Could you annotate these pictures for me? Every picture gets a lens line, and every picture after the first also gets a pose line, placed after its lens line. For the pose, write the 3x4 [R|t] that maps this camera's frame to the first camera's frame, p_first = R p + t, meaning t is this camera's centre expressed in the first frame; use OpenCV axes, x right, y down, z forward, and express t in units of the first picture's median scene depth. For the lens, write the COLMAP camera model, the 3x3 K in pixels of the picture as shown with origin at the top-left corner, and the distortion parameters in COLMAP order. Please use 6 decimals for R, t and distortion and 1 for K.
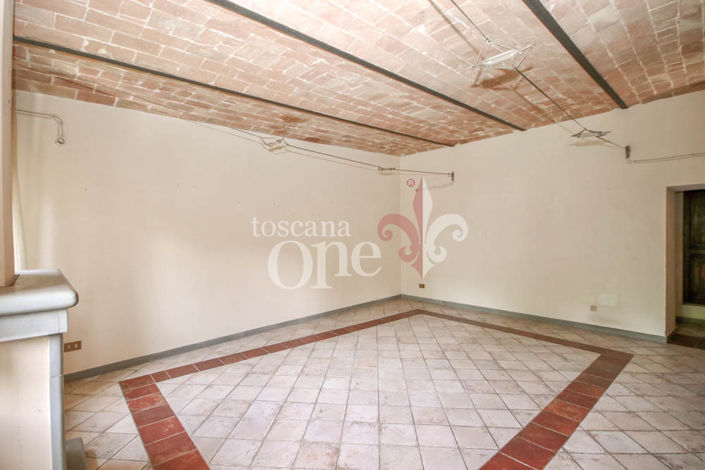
lens RADIAL K [[332.6, 0, 353.8], [0, 332.6, 242.0], [0, 0, 1]] dist [0.014469, -0.016192]
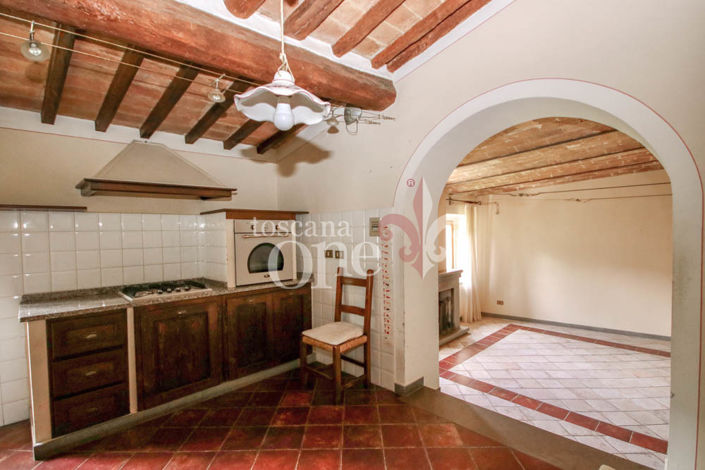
lens RADIAL K [[331.2, 0, 347.5], [0, 331.2, 239.4], [0, 0, 1]] dist [-0.003845, -0.000642]
pose [[0.028104, 0.027946, -0.999214, 1.307013], [0.002739, 0.999603, 0.028034, -0.174699], [0.999601, -0.003524, 0.028016, -0.094179]]
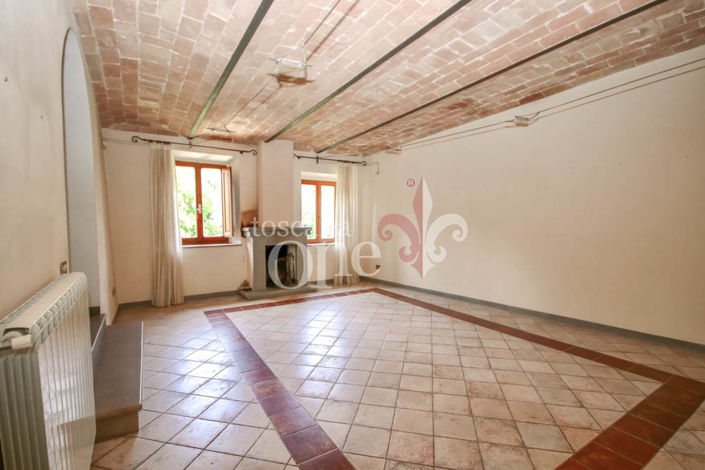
lens RADIAL K [[329.7, 0, 352.6], [0, 329.7, 241.8], [0, 0, 1]] dist [-0.002190, -0.001064]
pose [[-0.168574, 0.072394, -0.983027, 1.241076], [-0.014132, 0.997019, 0.075847, -0.014149], [0.985588, 0.026678, -0.167048, 1.131906]]
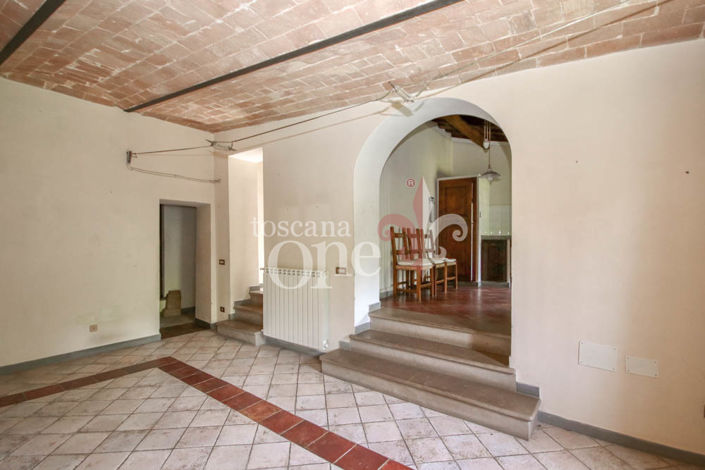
lens RADIAL K [[334.3, 0, 354.6], [0, 334.3, 242.0], [0, 0, 1]] dist [0.004729, -0.008405]
pose [[-0.193521, -0.001666, 0.981095, -0.356839], [0.017739, 0.999829, 0.005197, -0.020149], [-0.980936, 0.018410, -0.193459, 0.725184]]
